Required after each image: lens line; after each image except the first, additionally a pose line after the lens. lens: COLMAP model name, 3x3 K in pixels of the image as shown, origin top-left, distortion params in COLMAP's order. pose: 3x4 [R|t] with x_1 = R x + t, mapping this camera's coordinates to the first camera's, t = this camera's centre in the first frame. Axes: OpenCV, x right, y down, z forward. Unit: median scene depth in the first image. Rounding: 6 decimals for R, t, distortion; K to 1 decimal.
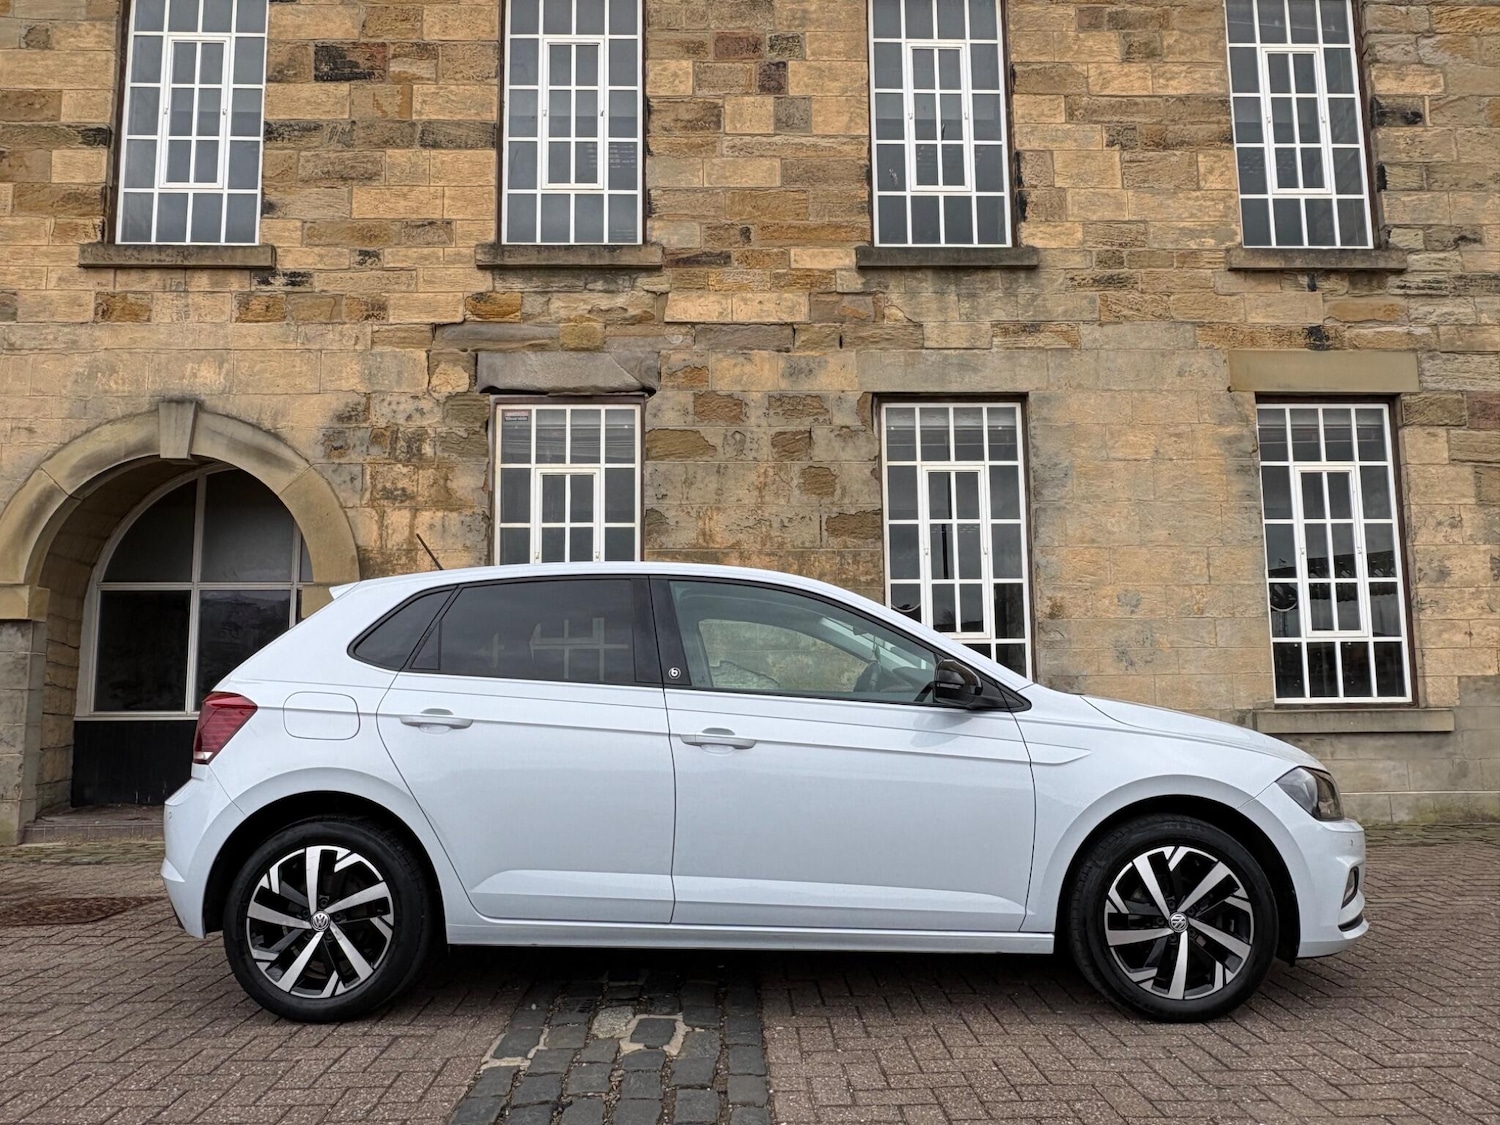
lens RADIAL K [[1062.9, 0, 752.9], [0, 1062.9, 574.3], [0, 0, 1]] dist [-0.005899, 0.005402]
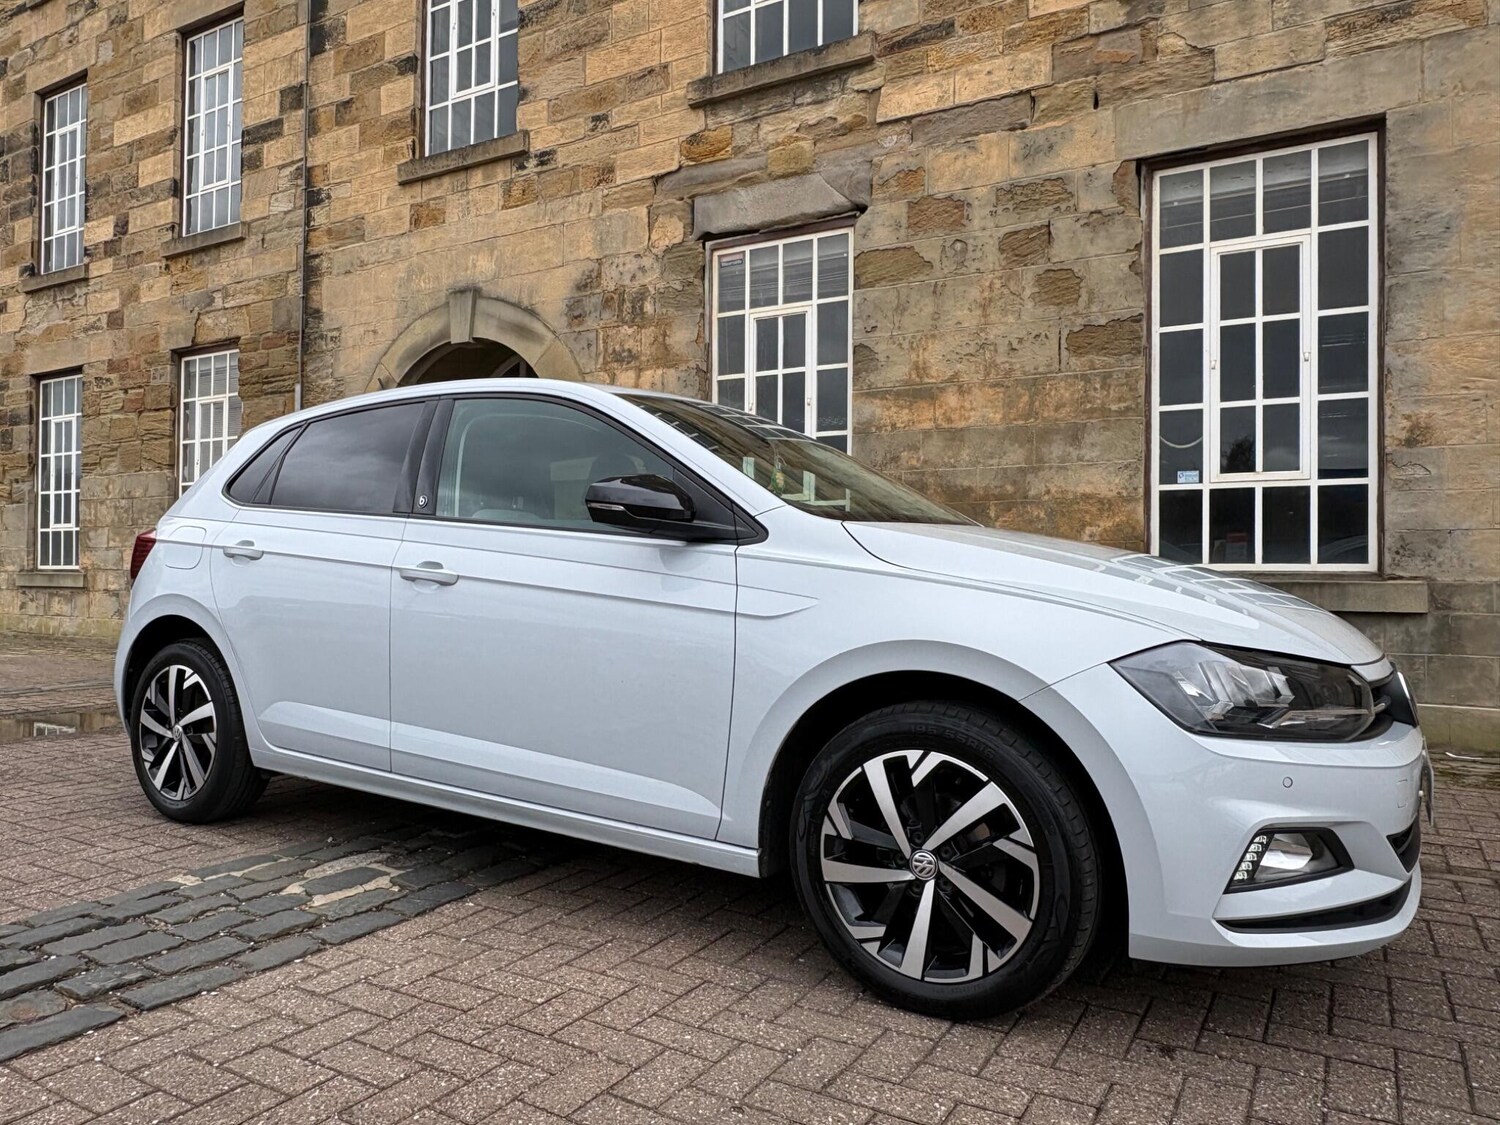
lens RADIAL K [[1060.1, 0, 676.1], [0, 1060.1, 561.9], [0, 0, 1]] dist [-0.005525, 0.003826]
pose [[0.830859, 0.010132, -0.556391, 0.264804], [0.046602, 0.995055, 0.087711, 0.033344], [0.554529, -0.098805, 0.826278, 0.167095]]
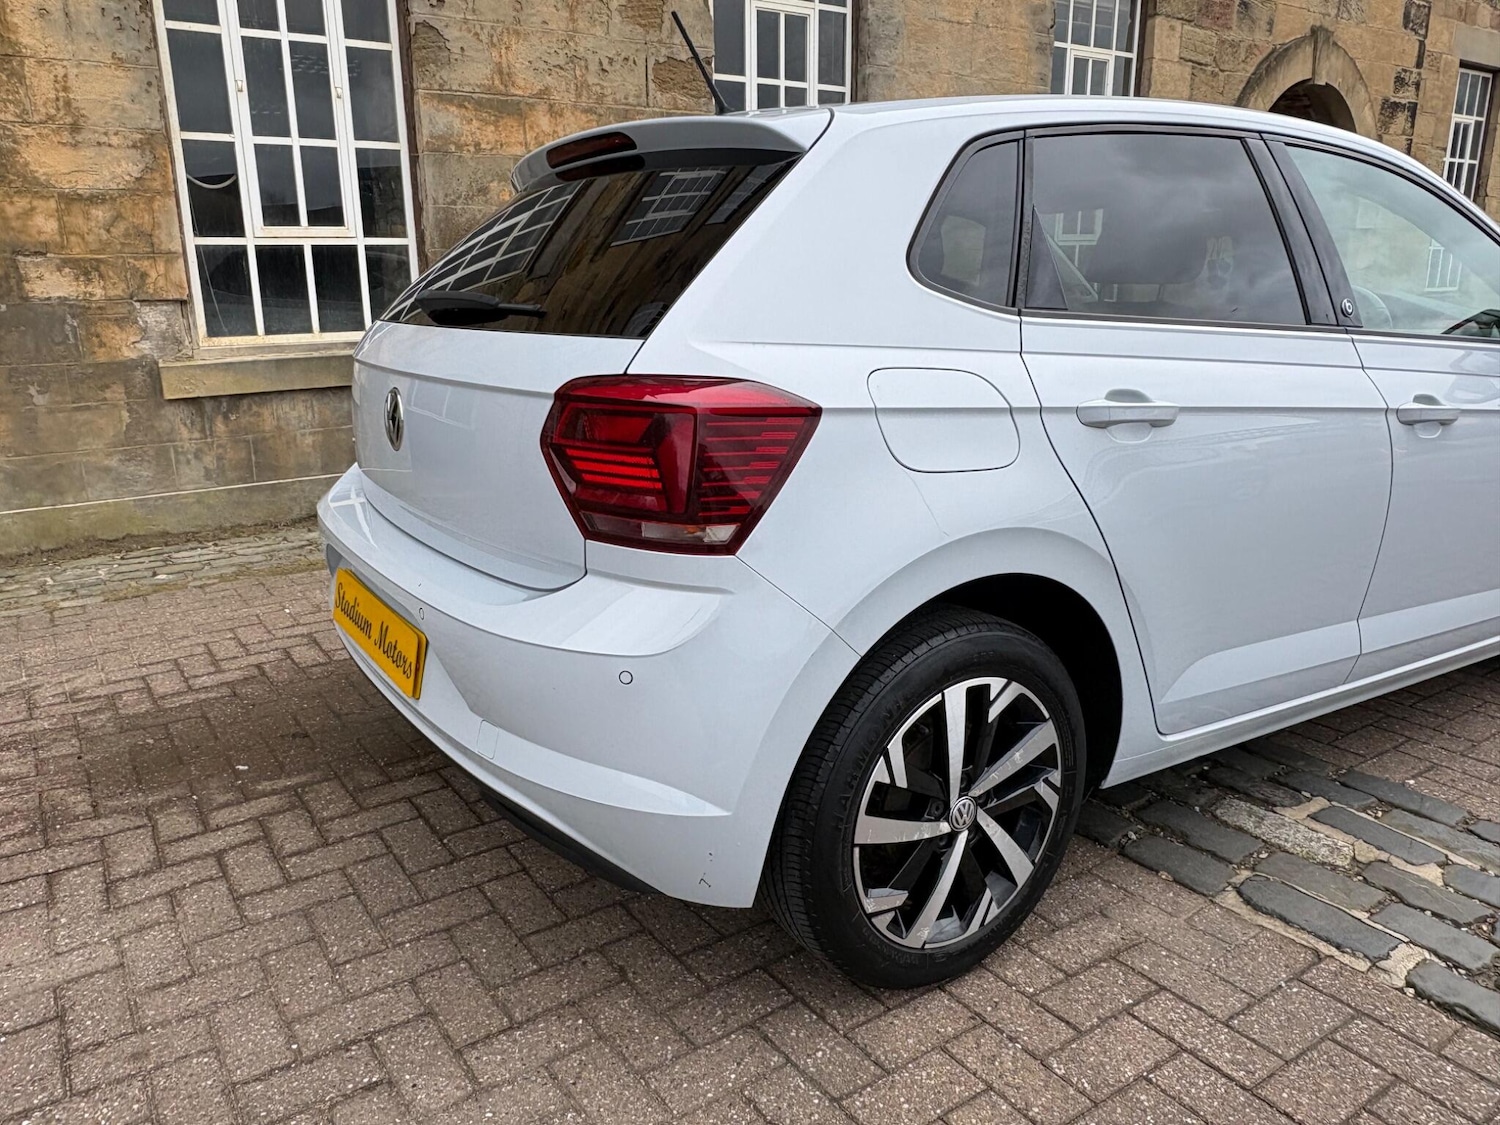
lens RADIAL K [[1058.4, 0, 681.3], [0, 1058.4, 560.9], [0, 0, 1]] dist [-0.003003, 0.003105]
pose [[0.857420, -0.139262, 0.495415, -0.321216], [-0.047221, 0.937336, 0.345213, 0.016378], [-0.512446, -0.319386, 0.797115, 0.293054]]
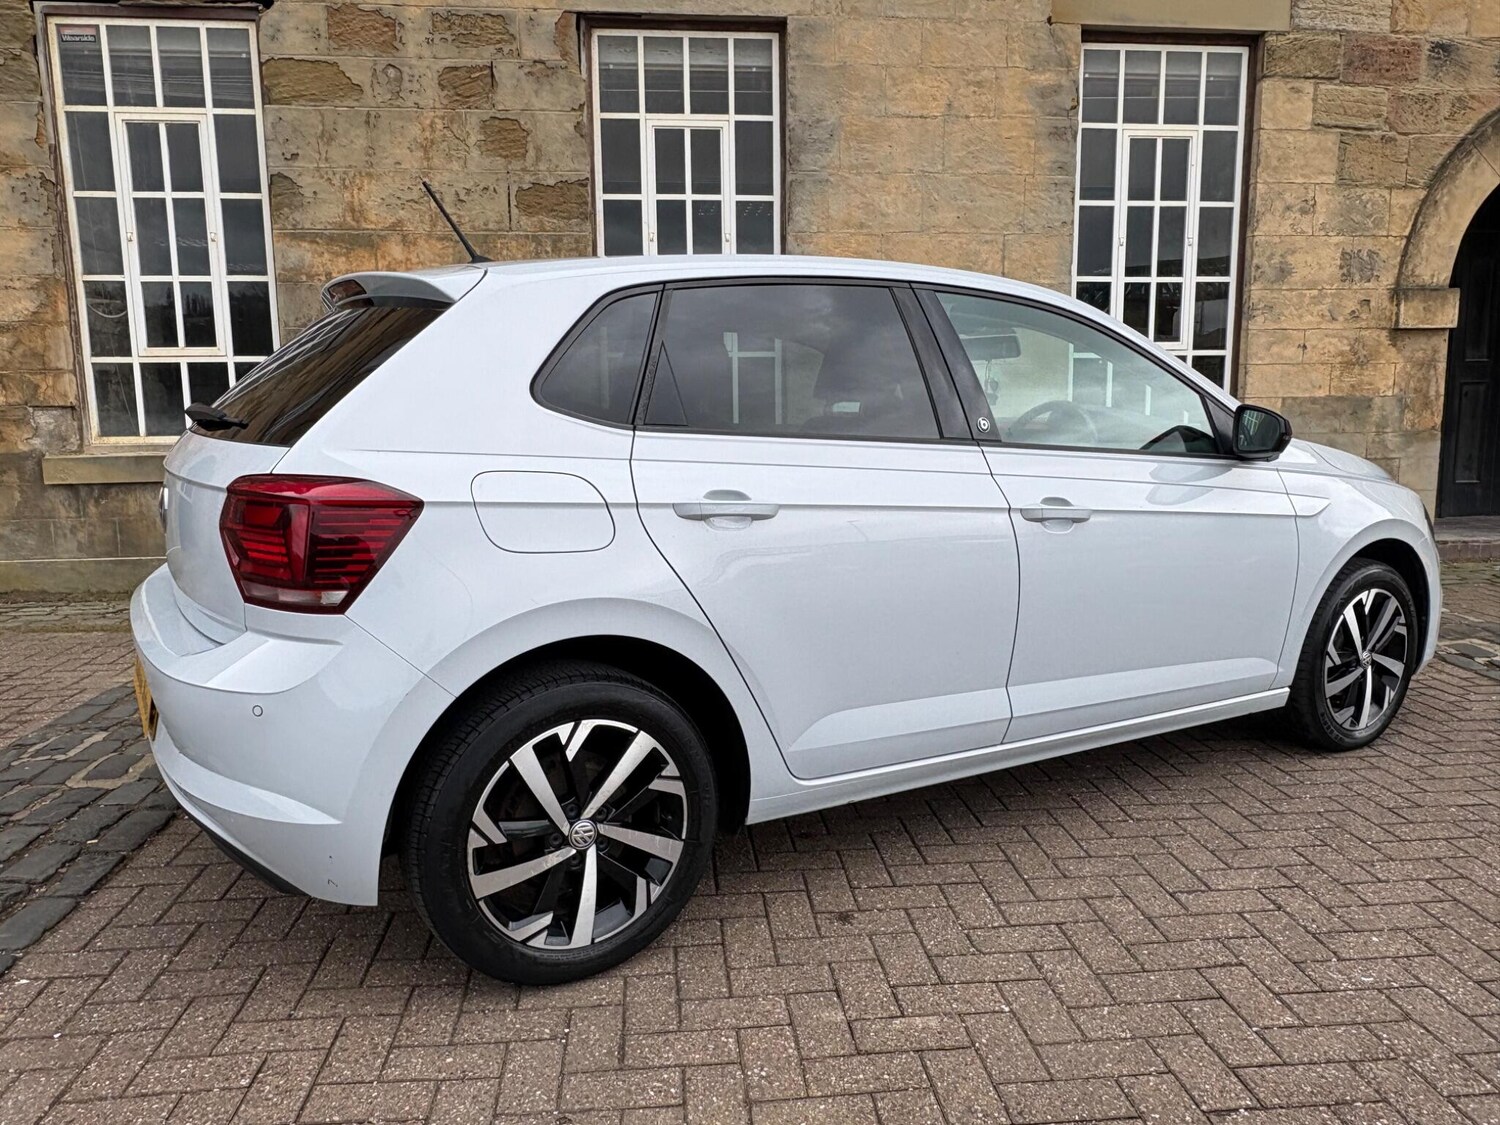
lens RADIAL K [[1089.6, 0, 754.6], [0, 1089.6, 565.8], [0, 0, 1]] dist [-0.003297, 0.004343]
pose [[0.997138, -0.011402, 0.074744, 0.176519], [-0.008865, 0.964115, 0.265337, -0.001459], [-0.075087, -0.265240, 0.961254, 0.159252]]
